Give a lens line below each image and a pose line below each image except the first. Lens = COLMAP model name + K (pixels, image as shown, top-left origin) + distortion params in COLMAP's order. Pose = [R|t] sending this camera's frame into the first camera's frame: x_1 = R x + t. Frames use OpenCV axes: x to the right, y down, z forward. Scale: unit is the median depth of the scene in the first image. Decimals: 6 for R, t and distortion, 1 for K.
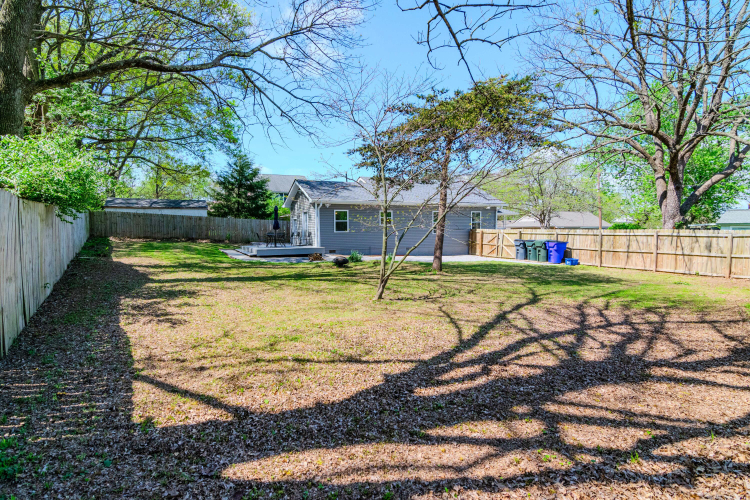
lens RADIAL K [[382.1, 0, 355.9], [0, 382.1, 249.1], [0, 0, 1]] dist [-0.002637, -0.005528]
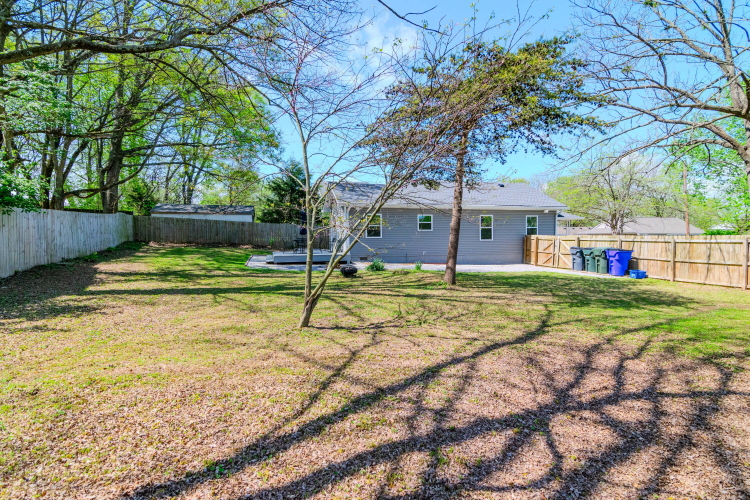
lens RADIAL K [[382.1, 0, 375.8], [0, 382.1, 248.9], [0, 0, 1]] dist [-0.002637, -0.005528]
pose [[0.992265, 0.007504, -0.123914, 0.102021], [-0.009688, 0.999808, -0.017030, -0.002552], [0.123763, 0.018098, 0.992147, 0.104292]]
